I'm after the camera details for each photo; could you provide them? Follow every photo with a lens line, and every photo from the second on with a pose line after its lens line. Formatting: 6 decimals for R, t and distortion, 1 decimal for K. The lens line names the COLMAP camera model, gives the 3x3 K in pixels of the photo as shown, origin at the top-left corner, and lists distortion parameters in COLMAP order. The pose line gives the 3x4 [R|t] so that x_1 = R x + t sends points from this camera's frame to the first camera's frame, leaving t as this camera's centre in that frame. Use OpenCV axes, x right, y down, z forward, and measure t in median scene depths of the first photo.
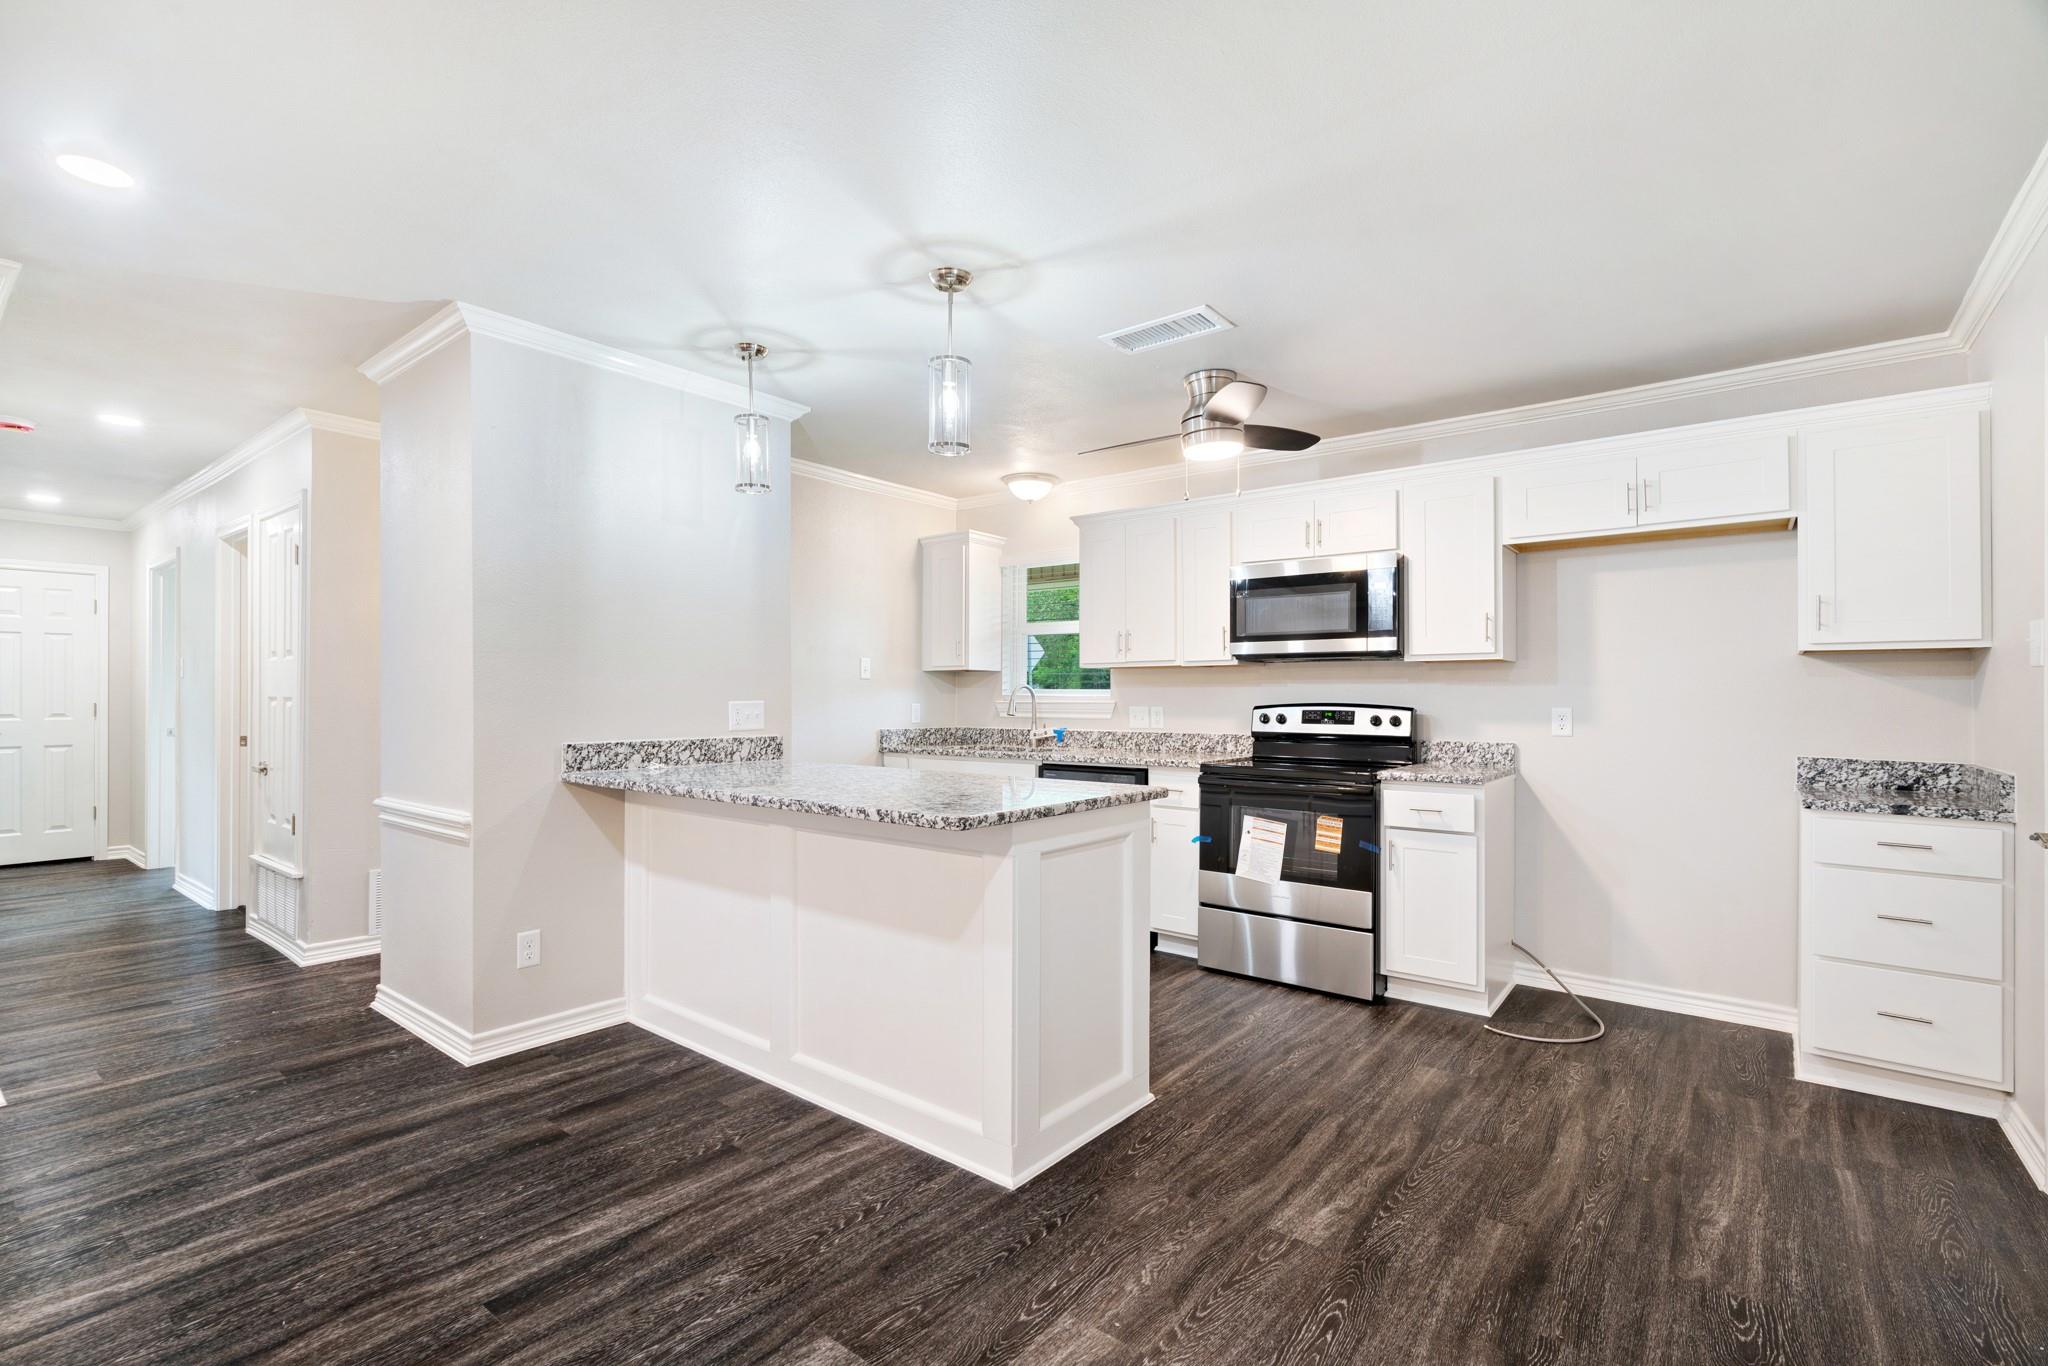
lens RADIAL K [[938.0, 0, 1020.6], [0, 938.0, 682.3], [0, 0, 1]] dist [-0.006649, 0.002754]
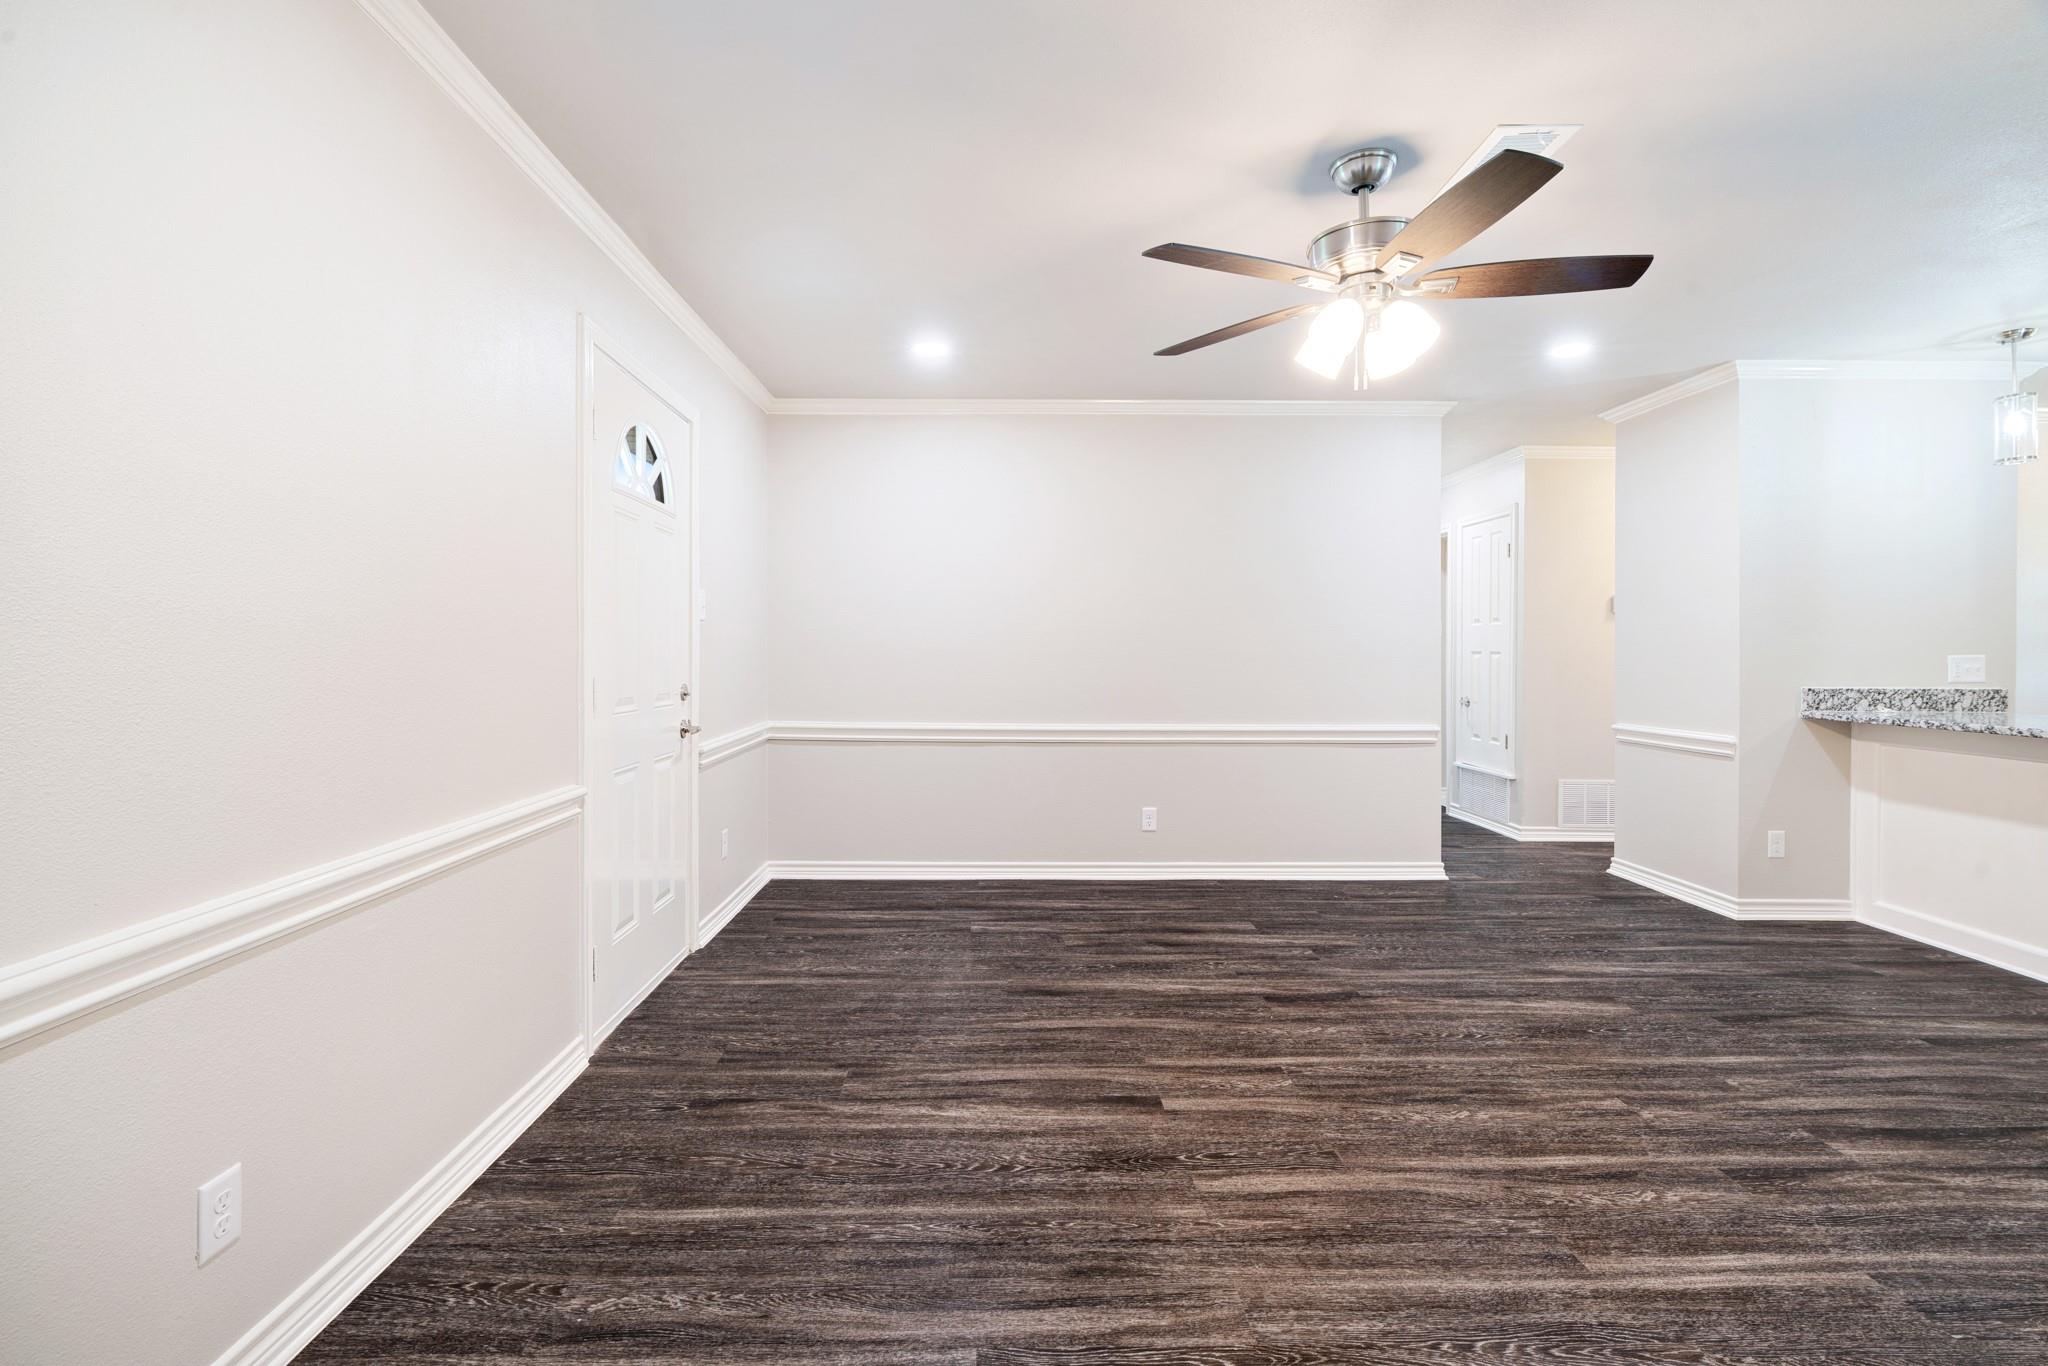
lens RADIAL K [[938.0, 0, 1024.0], [0, 938.0, 647.8], [0, 0, 1]] dist [-0.006649, 0.002754]
pose [[0.645193, -0.005754, -0.763998, -0.183235], [0.011271, 0.999935, 0.001987, -0.004378], [0.763936, -0.009893, 0.645216, -0.589792]]
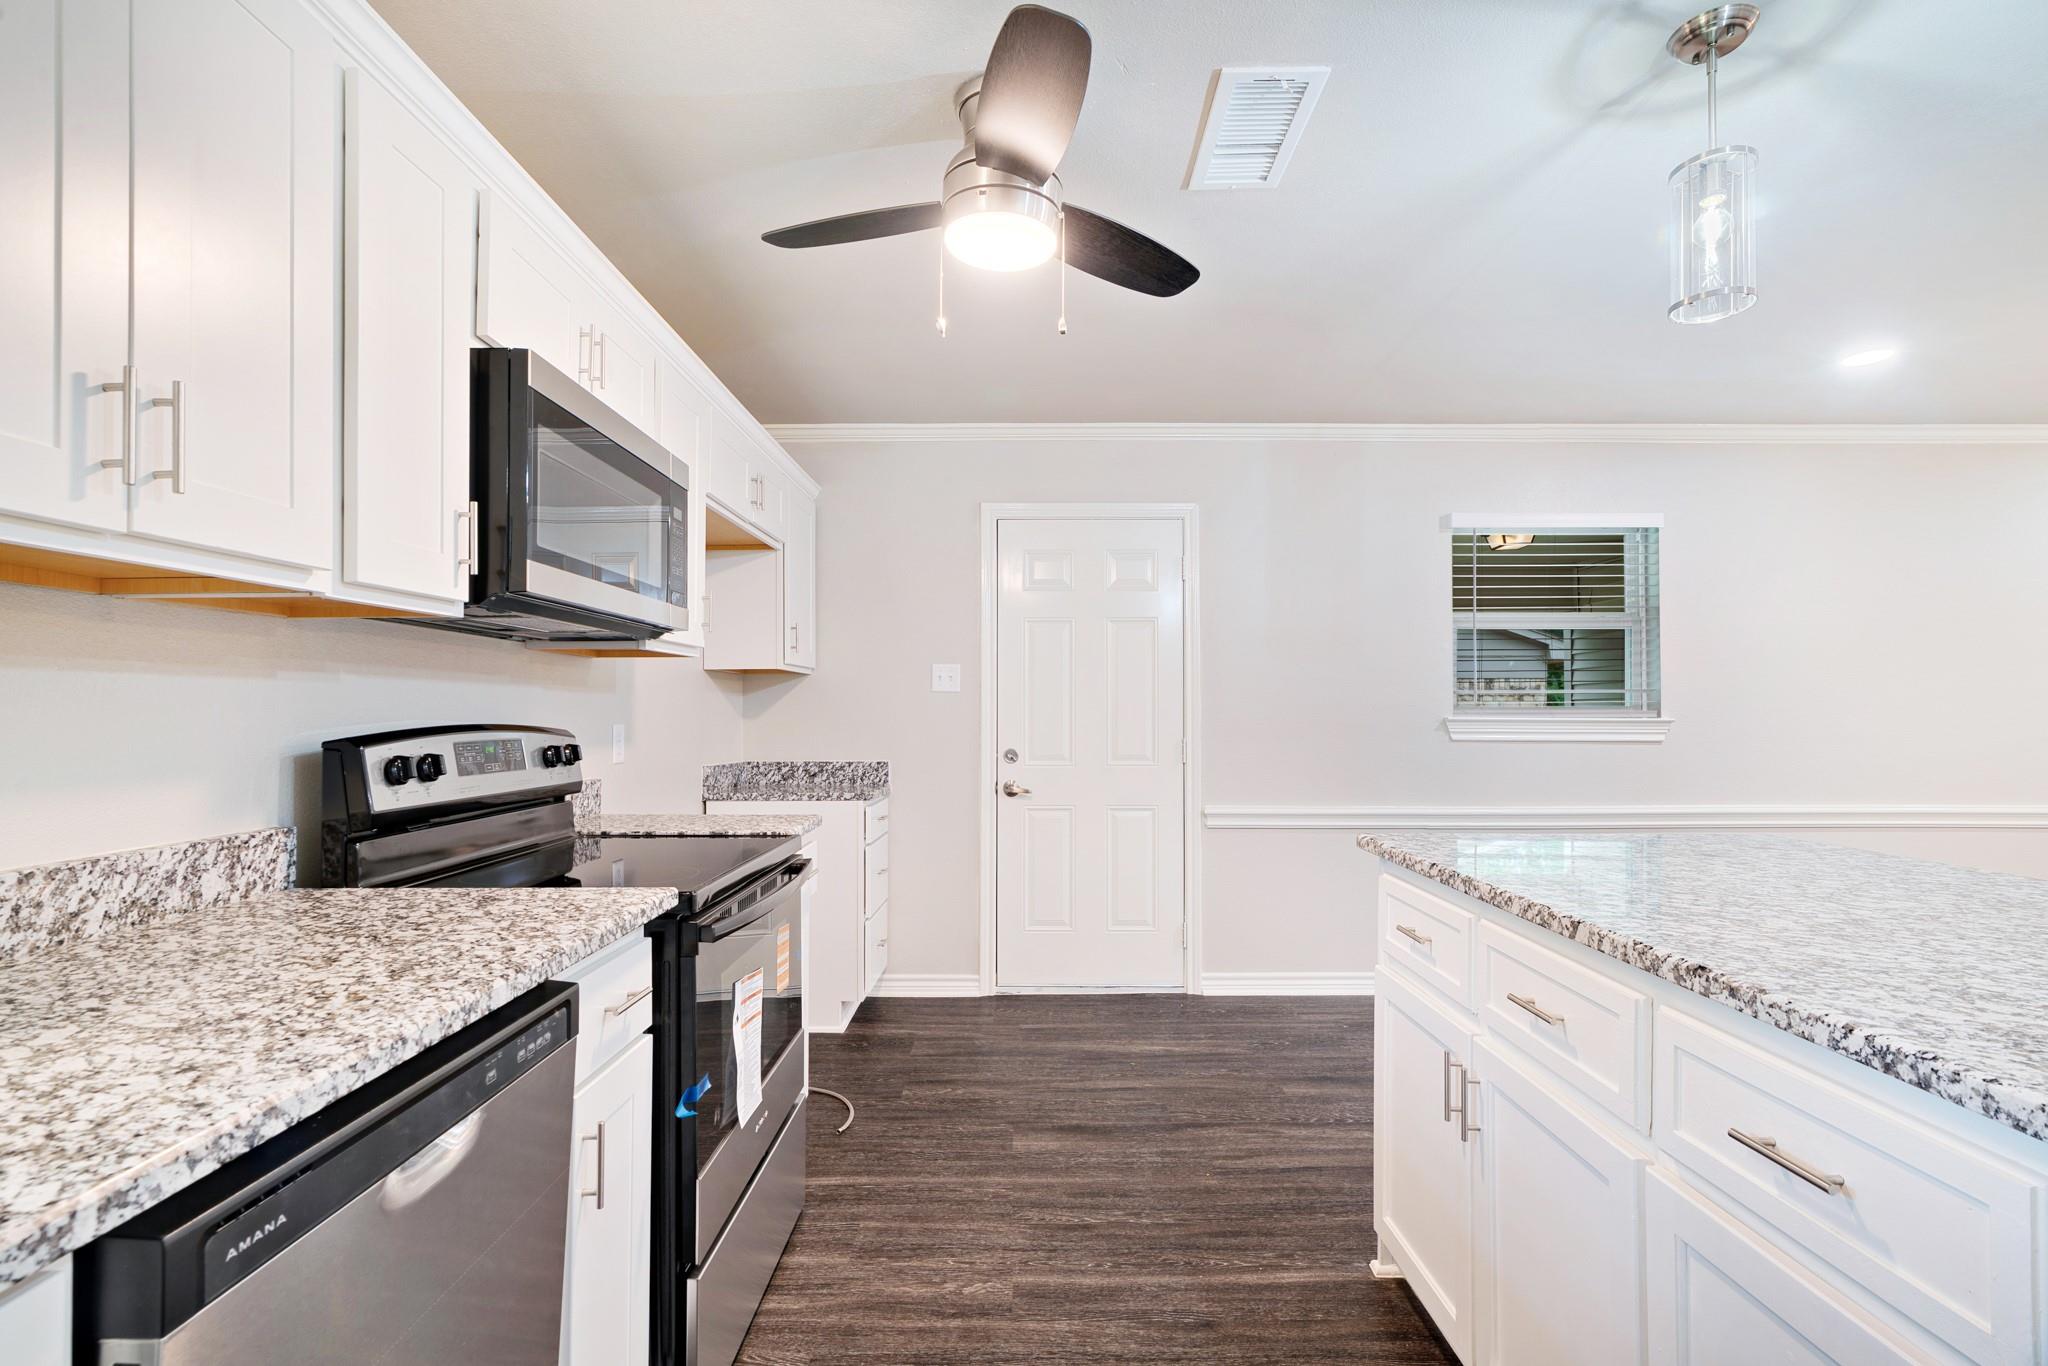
lens RADIAL K [[938.0, 0, 994.6], [0, 938.0, 693.7], [0, 0, 1]] dist [-0.006649, 0.002754]
pose [[-0.592183, 0.009636, 0.805746, -0.217770], [-0.018907, 0.999487, -0.025848, 0.017518], [-0.805582, -0.030541, -0.591697, 1.324863]]
